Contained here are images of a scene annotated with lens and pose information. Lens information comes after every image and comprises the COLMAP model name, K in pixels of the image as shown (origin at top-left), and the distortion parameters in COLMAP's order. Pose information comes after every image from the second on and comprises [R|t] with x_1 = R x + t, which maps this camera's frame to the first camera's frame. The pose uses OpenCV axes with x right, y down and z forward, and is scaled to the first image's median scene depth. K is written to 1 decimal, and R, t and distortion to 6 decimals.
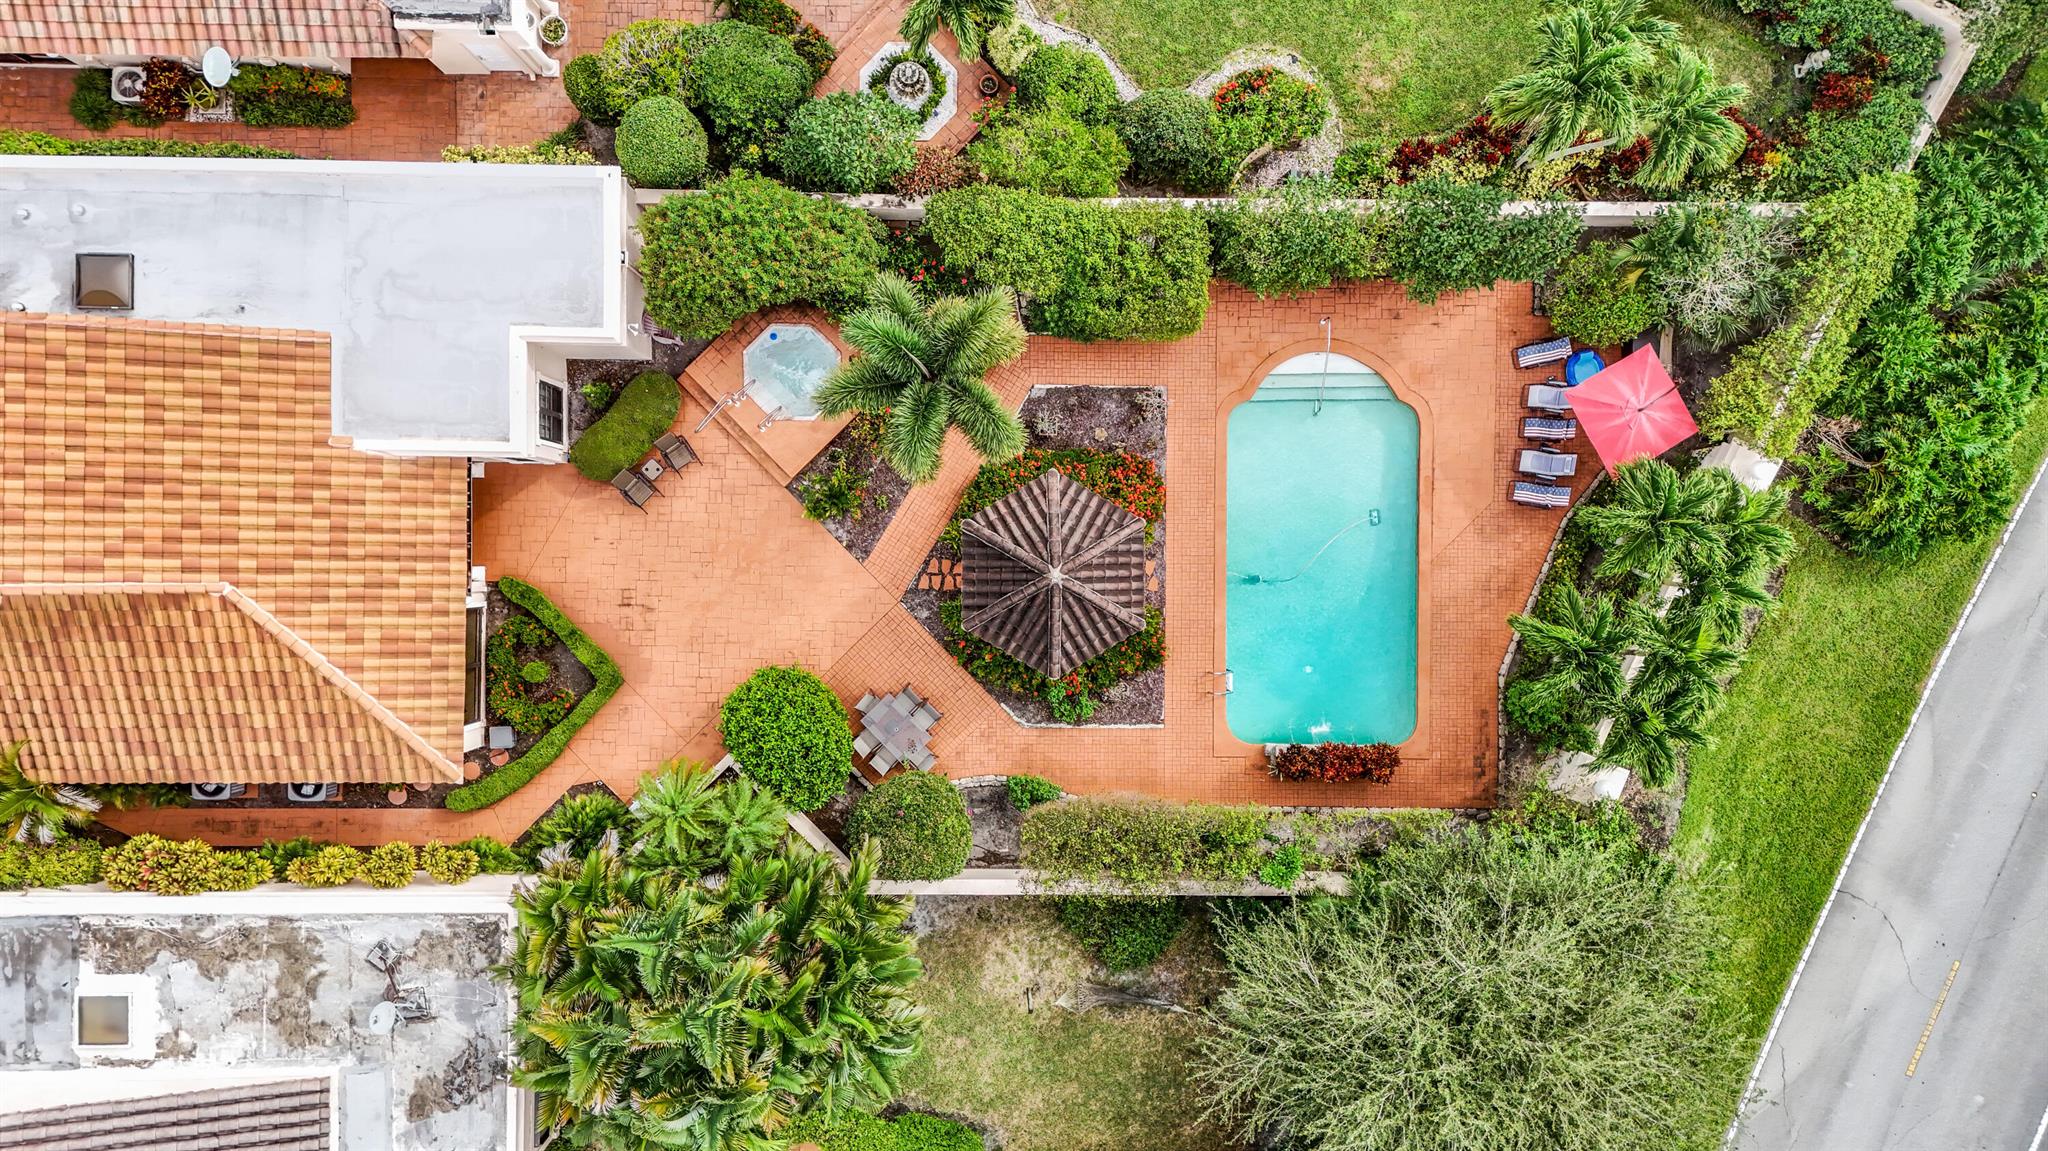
lens RADIAL K [[1508.8, 0, 1023.6], [0, 1508.8, 565.6], [0, 0, 1]] dist [0.097963, -0.116227]
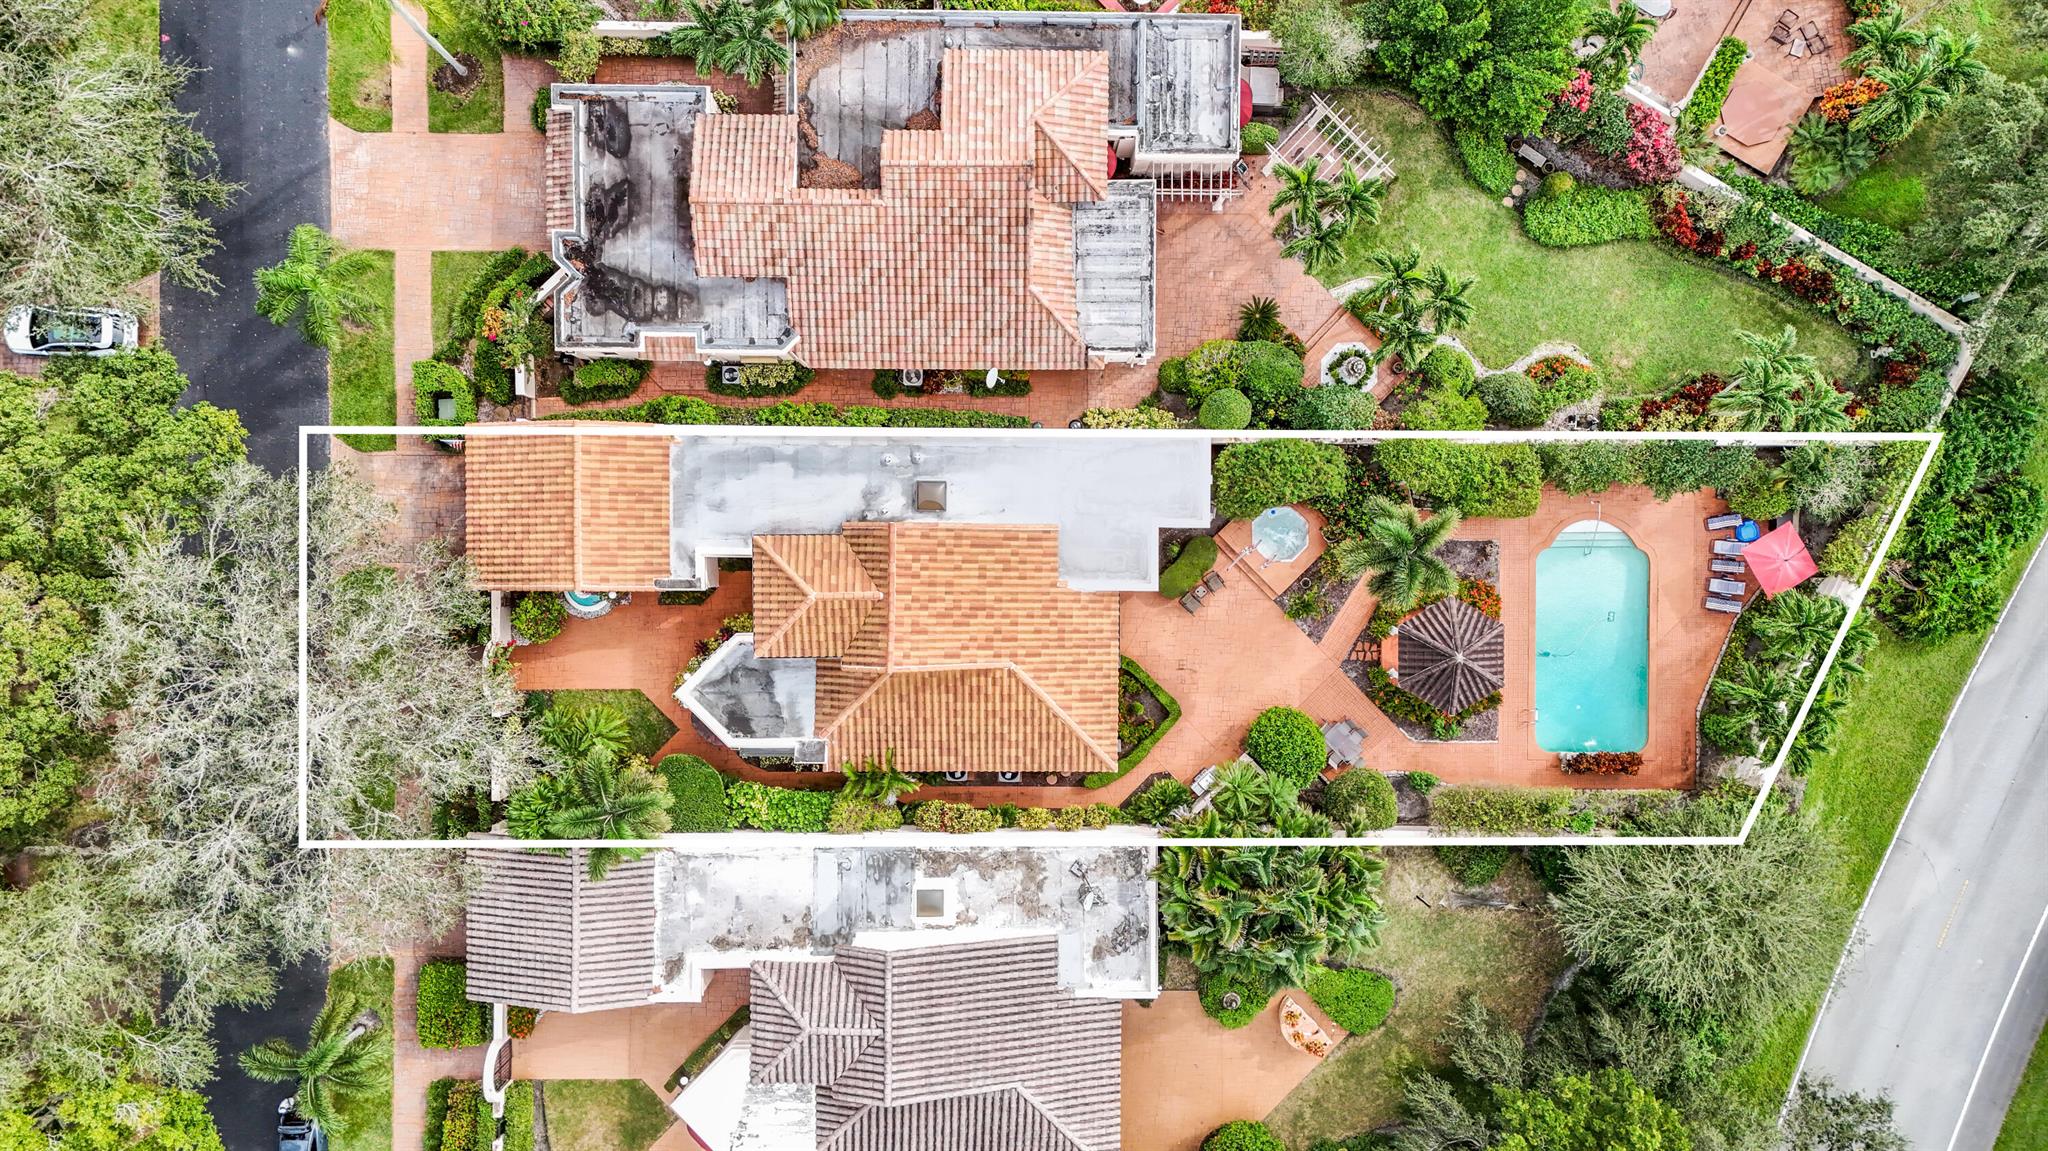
lens RADIAL K [[1508.8, 0, 1023.6], [0, 1508.8, 565.6], [0, 0, 1]] dist [0.097963, -0.116227]
pose [[1.000000, -0.000838, -0.000252, -0.451489], [0.000839, 0.999997, 0.002320, -0.097898], [0.000250, -0.002320, 0.999997, -0.725957]]
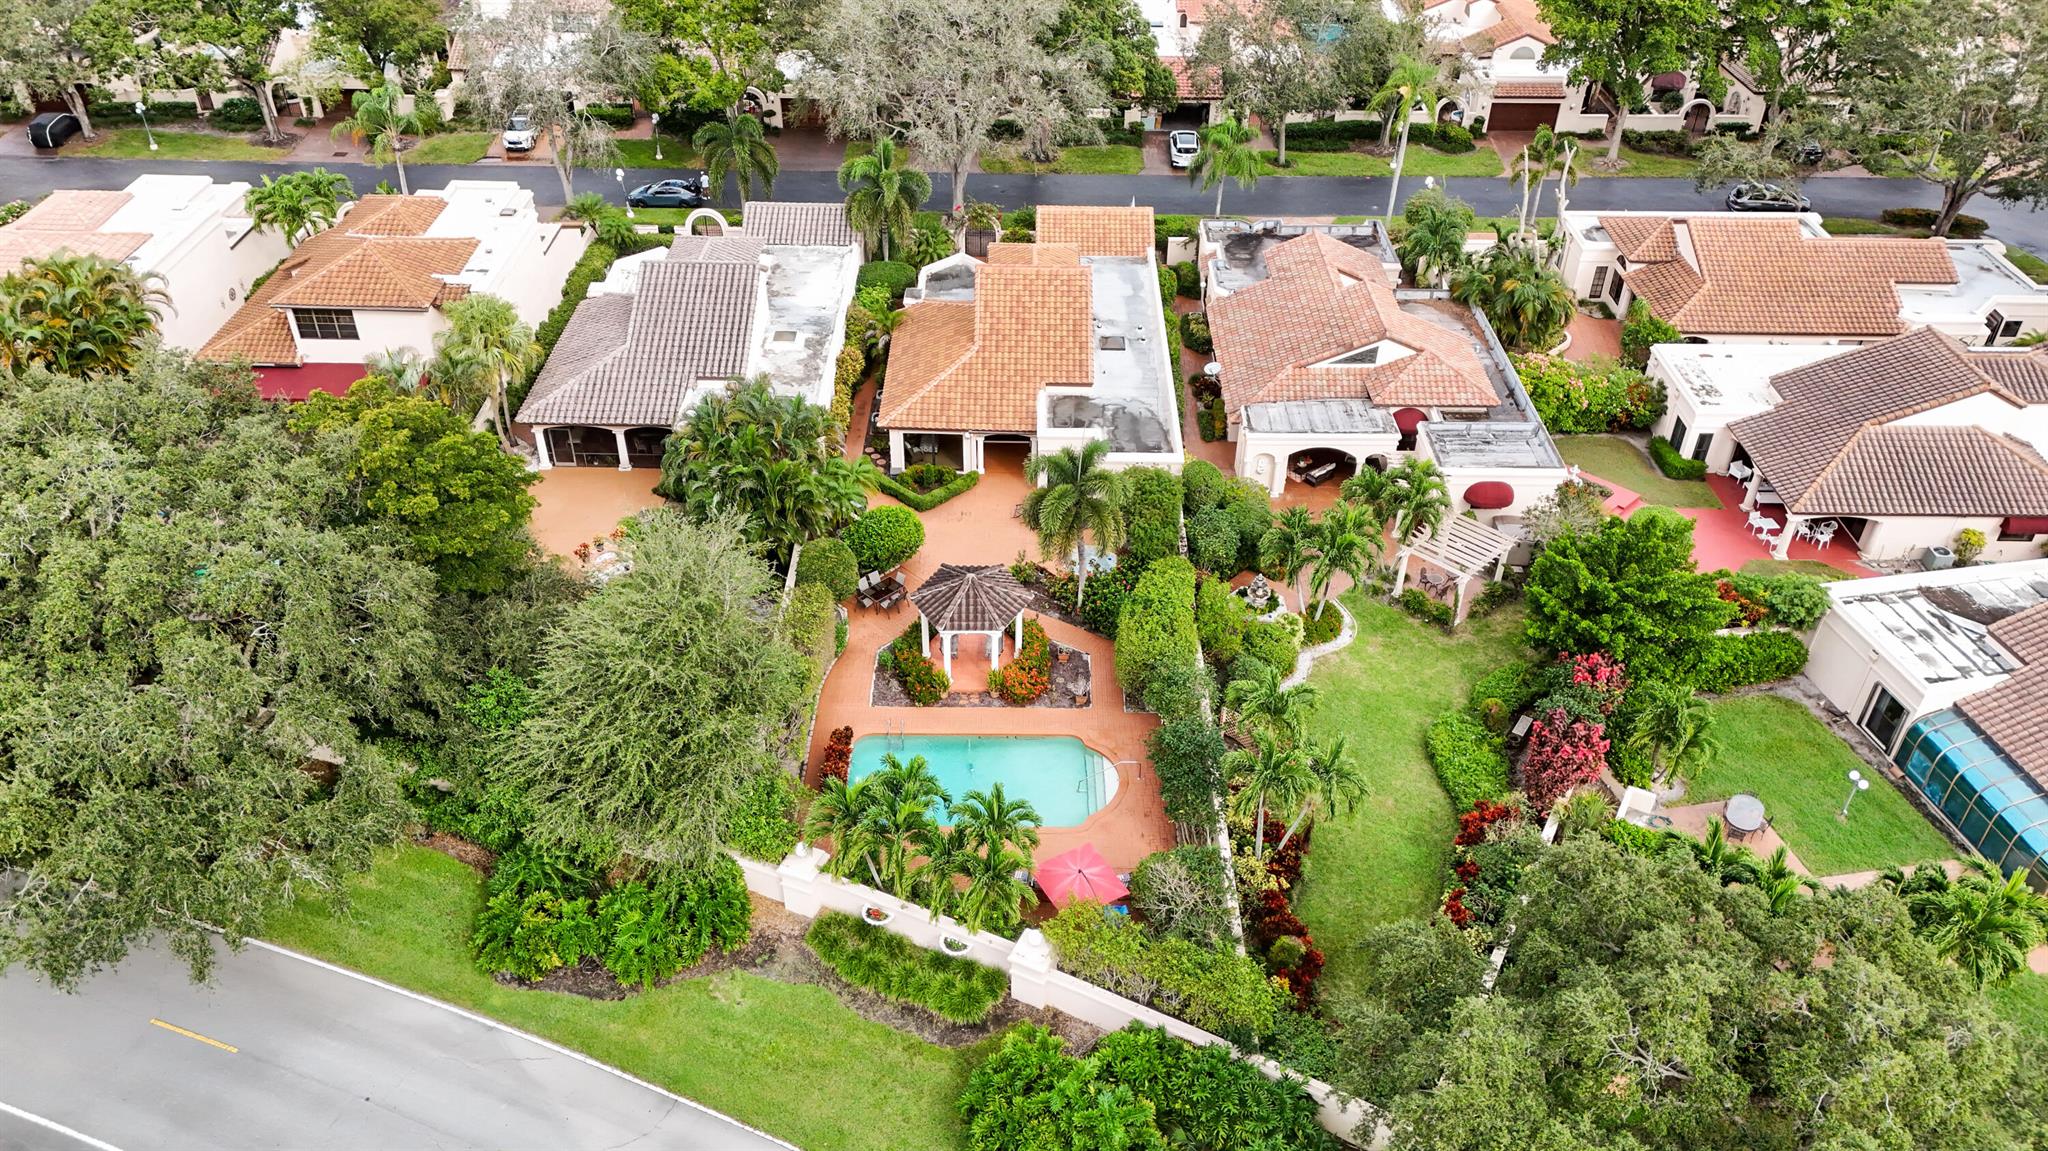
lens RADIAL K [[1508.8, 0, 1023.6], [0, 1508.8, 565.6], [0, 0, 1]] dist [0.097963, -0.116227]
pose [[0.000145, 0.567167, -0.823603, 1.309836], [-0.999716, -0.019556, -0.013644, -0.026843], [-0.023844, 0.823370, 0.567003, 0.013923]]
